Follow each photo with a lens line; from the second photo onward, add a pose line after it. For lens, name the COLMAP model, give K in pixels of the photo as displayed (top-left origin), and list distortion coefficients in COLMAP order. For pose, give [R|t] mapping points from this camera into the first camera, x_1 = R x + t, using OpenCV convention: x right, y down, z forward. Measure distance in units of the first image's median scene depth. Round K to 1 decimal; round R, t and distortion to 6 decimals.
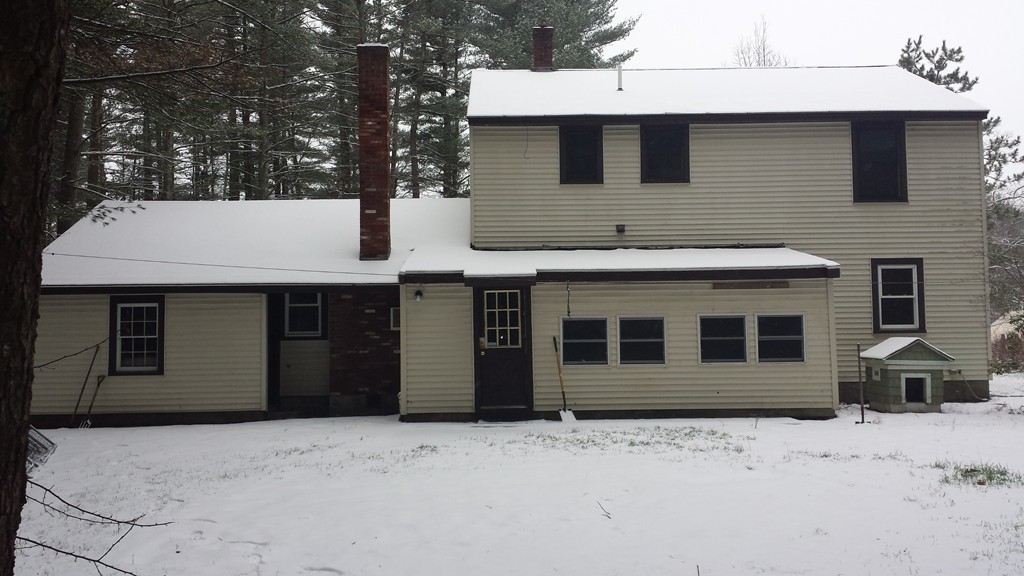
lens RADIAL K [[937.3, 0, 512.0], [0, 937.3, 288.0], [0, 0, 1]] dist [0.146780, -0.343173]
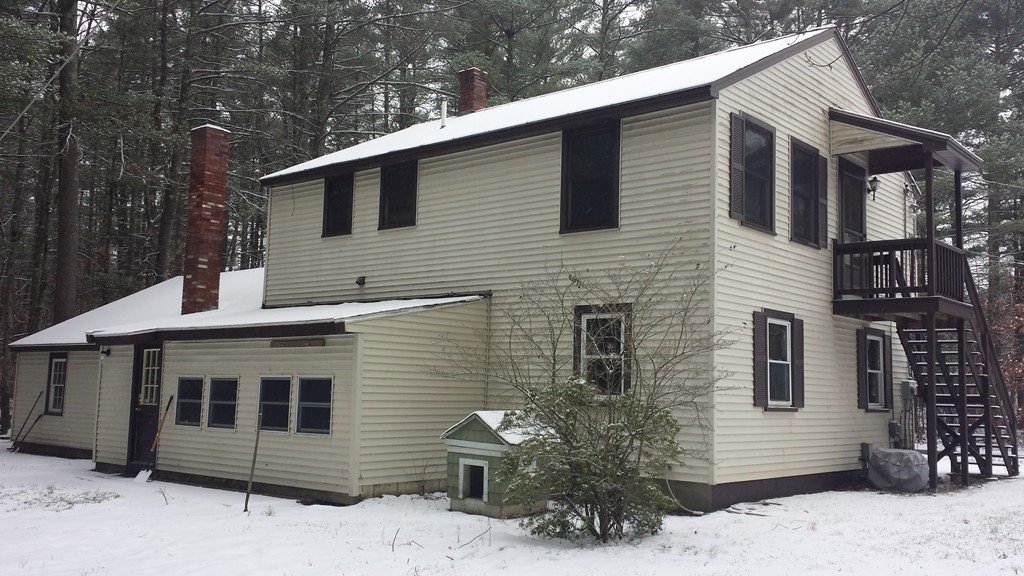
lens RADIAL K [[937.3, 0, 512.0], [0, 937.3, 288.0], [0, 0, 1]] dist [0.146780, -0.343173]
pose [[0.748774, -0.041602, -0.661519, 0.911334], [0.002588, 0.998204, -0.059847, -0.000637], [0.662821, 0.043100, 0.747537, 0.443995]]
